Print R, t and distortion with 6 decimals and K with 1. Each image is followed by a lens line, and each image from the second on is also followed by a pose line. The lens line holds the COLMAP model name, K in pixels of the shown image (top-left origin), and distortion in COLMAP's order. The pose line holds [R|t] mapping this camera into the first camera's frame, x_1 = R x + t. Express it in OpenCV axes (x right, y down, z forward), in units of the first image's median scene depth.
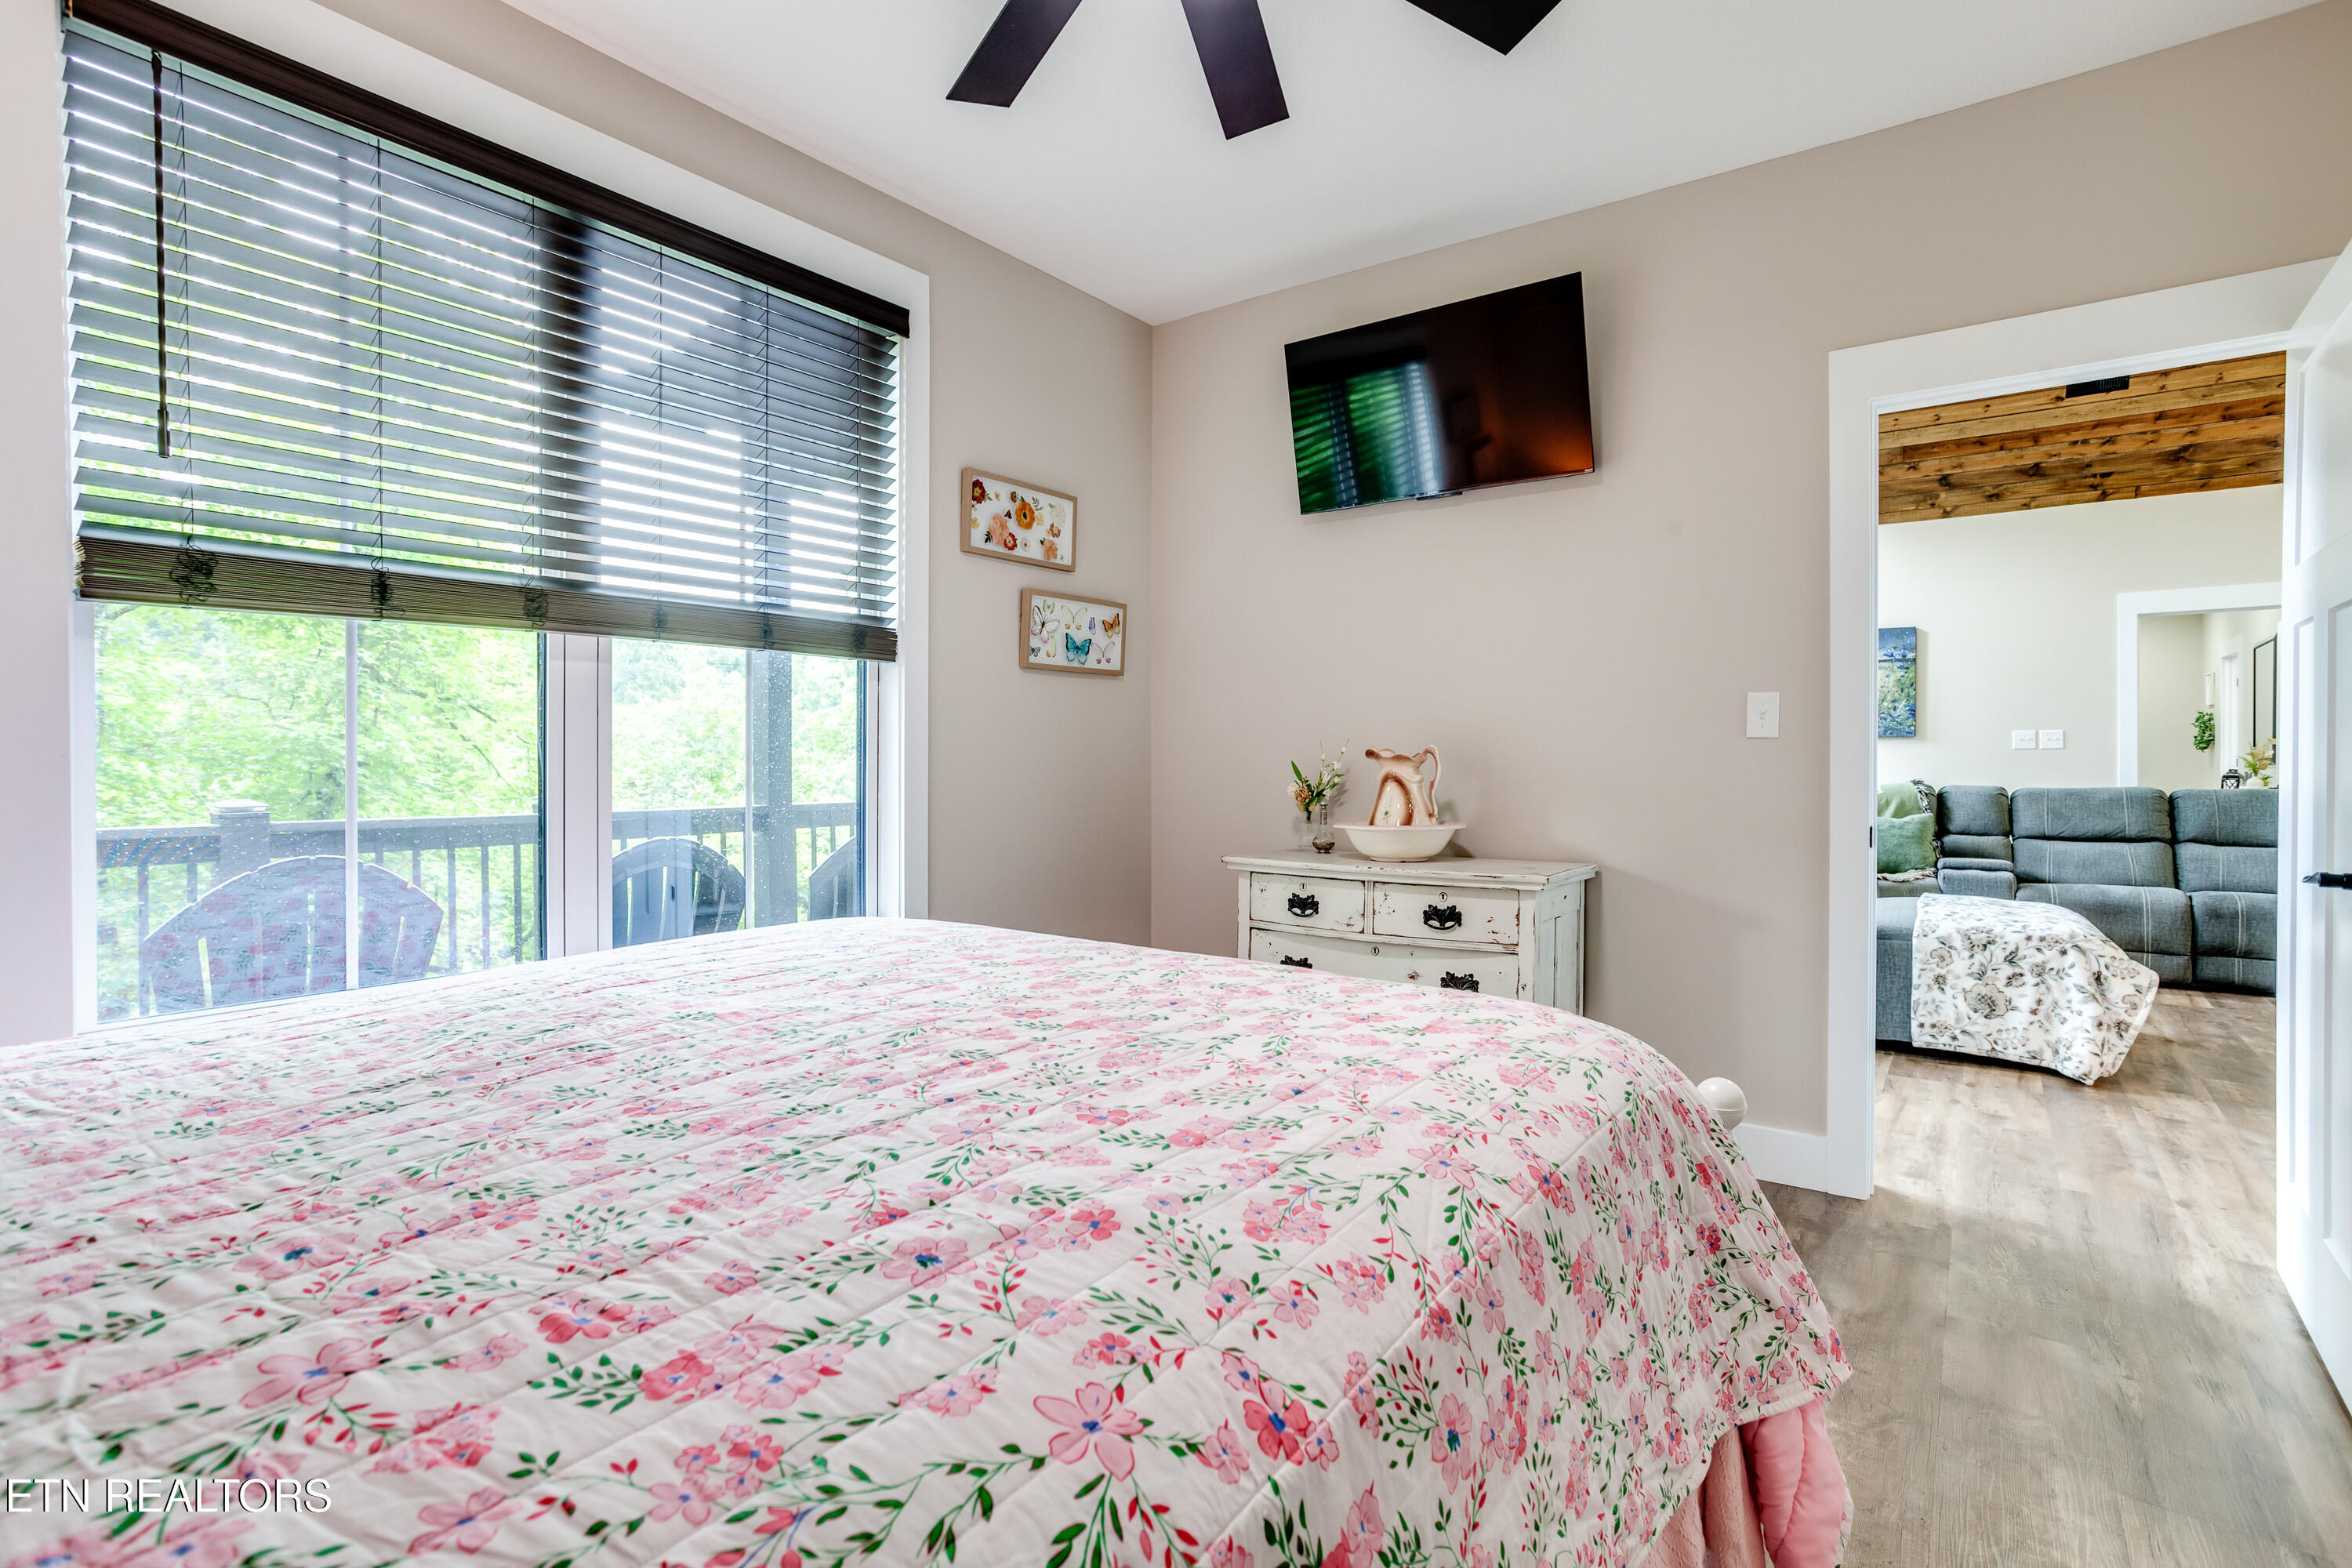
lens RADIAL K [[1174.3, 0, 1184.8], [0, 1174.3, 795.0], [0, 0, 1]] dist [-0.044790, 0.034111]
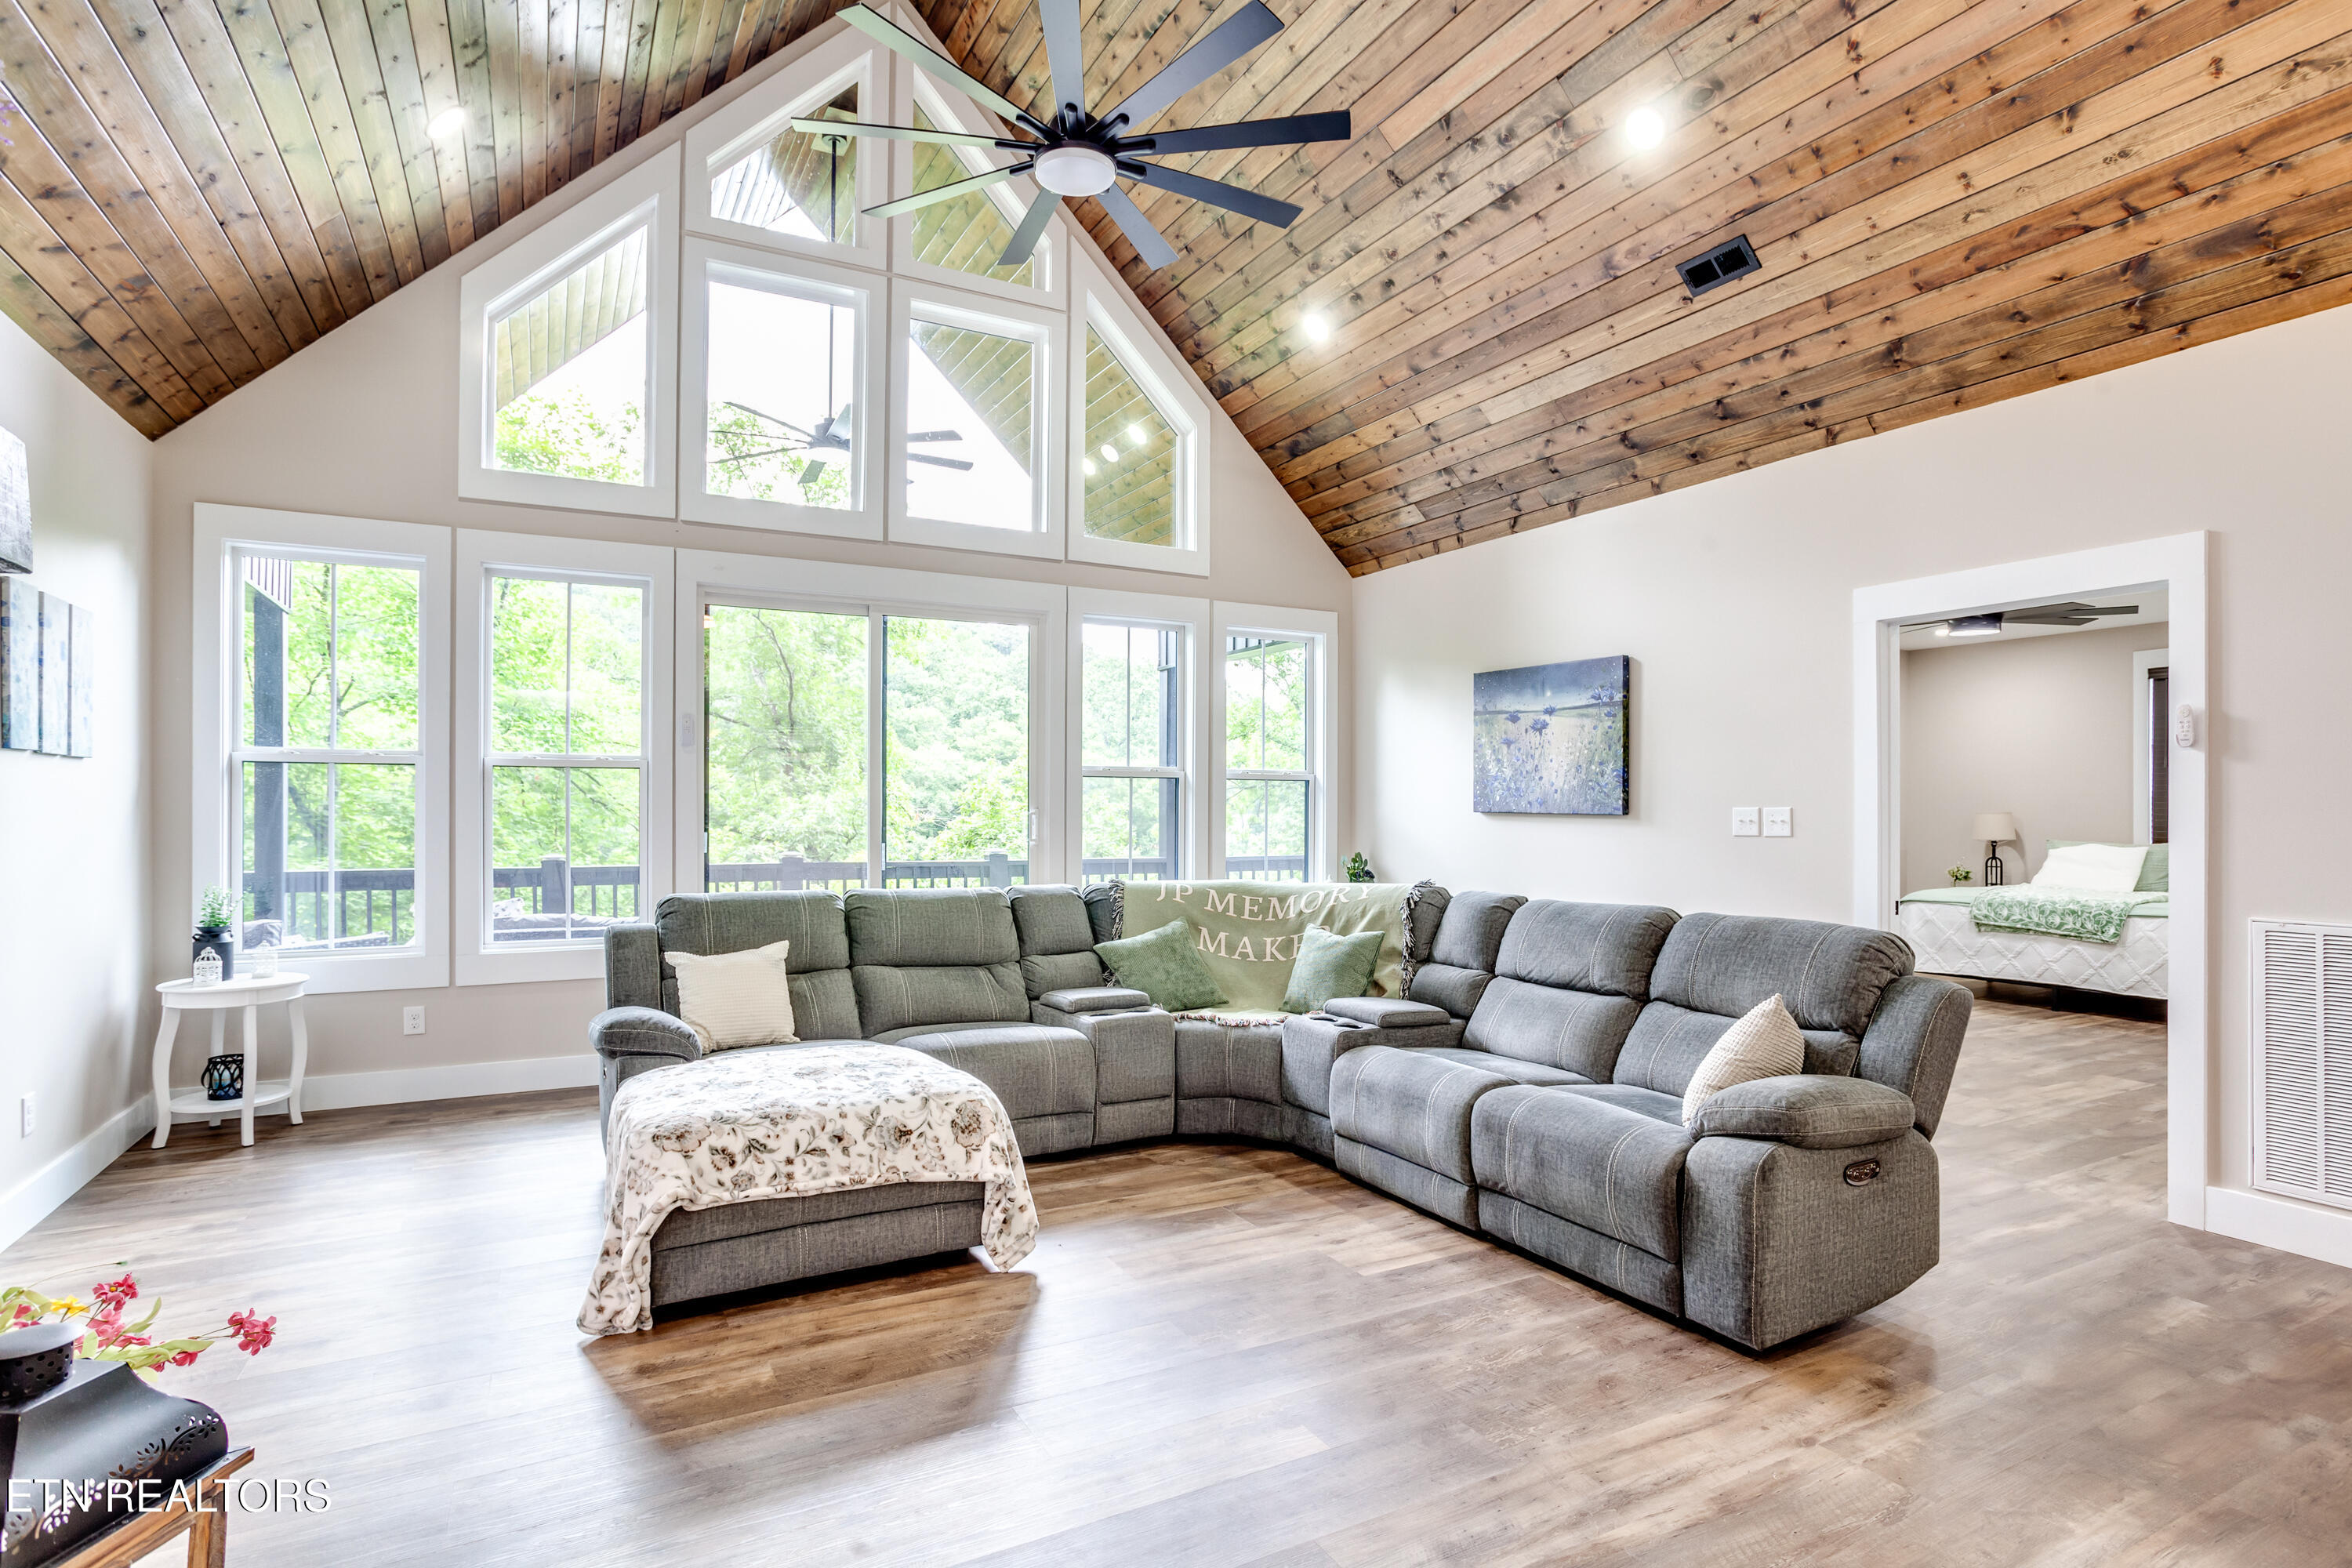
lens RADIAL K [[1174.3, 0, 1184.8], [0, 1174.3, 795.0], [0, 0, 1]] dist [-0.044790, 0.034111]
pose [[0.899597, 0.006506, -0.436672, 0.759249], [-0.025272, 0.998989, -0.037180, -0.032718], [0.435989, 0.044483, 0.898852, 0.294333]]
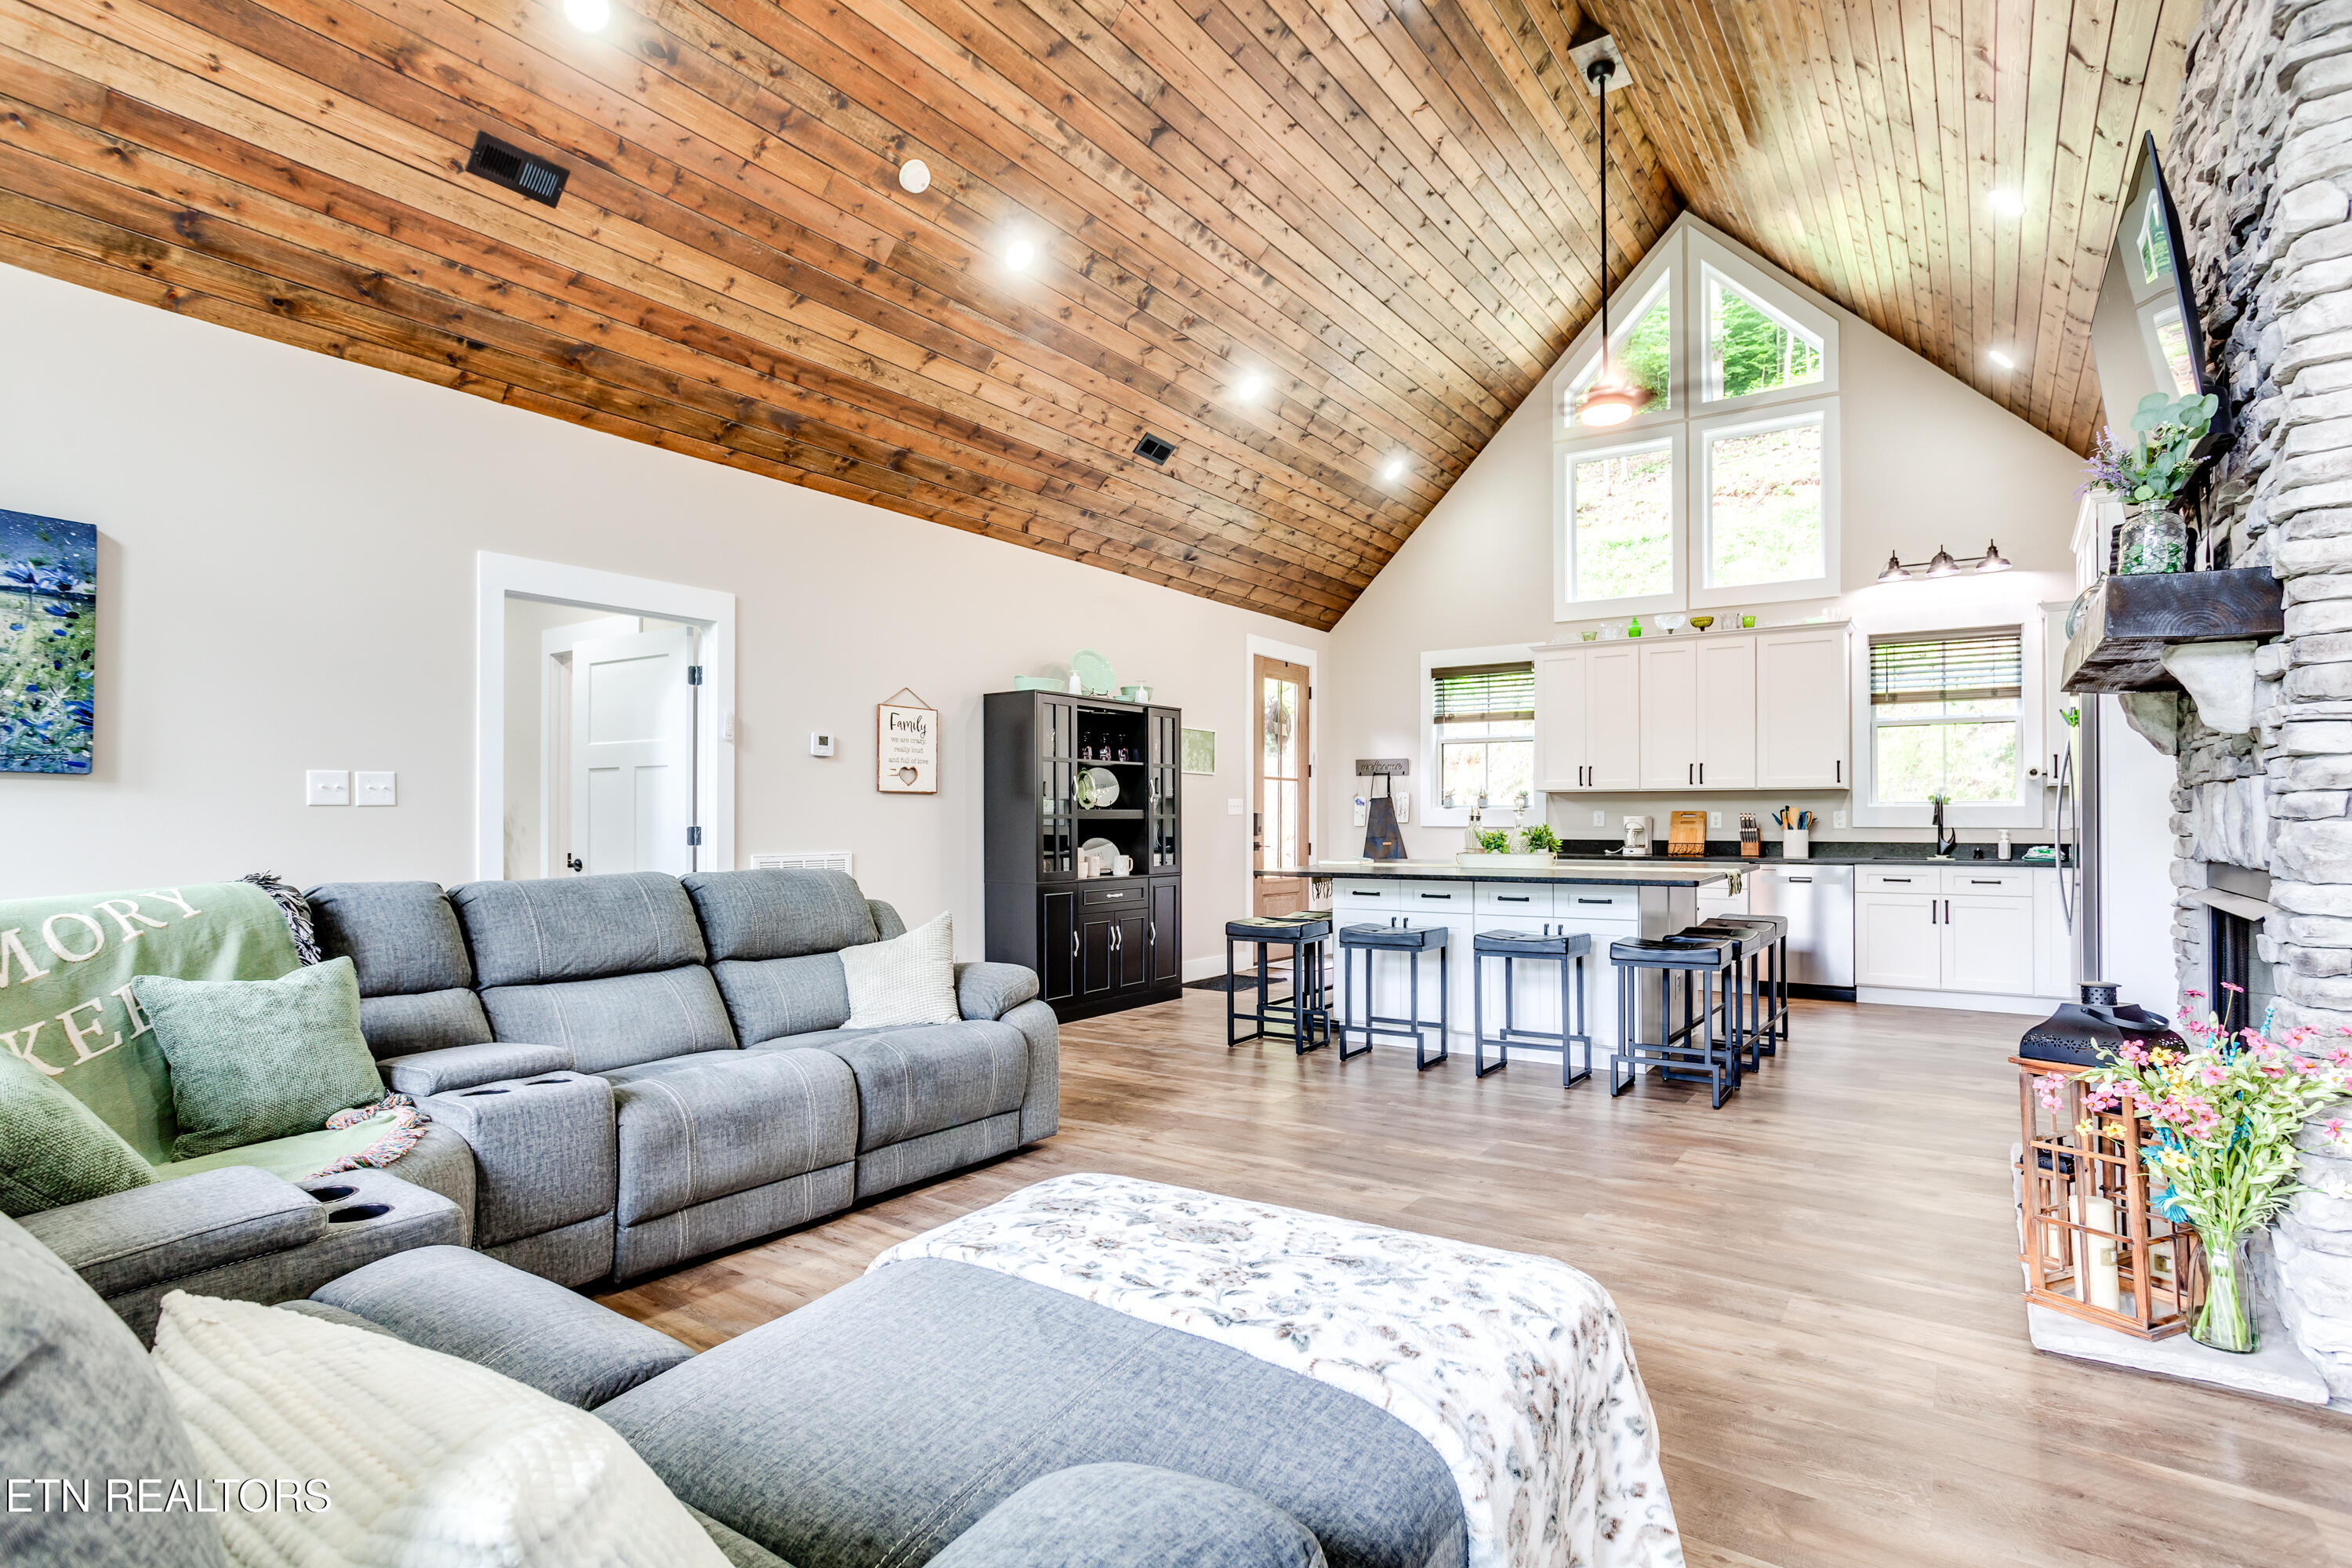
lens RADIAL K [[1174.3, 0, 1184.8], [0, 1174.3, 795.0], [0, 0, 1]] dist [-0.044790, 0.034111]
pose [[-0.002501, 0.029093, 0.999574, 0.209227], [0.032415, 0.999054, -0.028996, -0.018068], [-0.999471, 0.032328, -0.003441, 0.643217]]
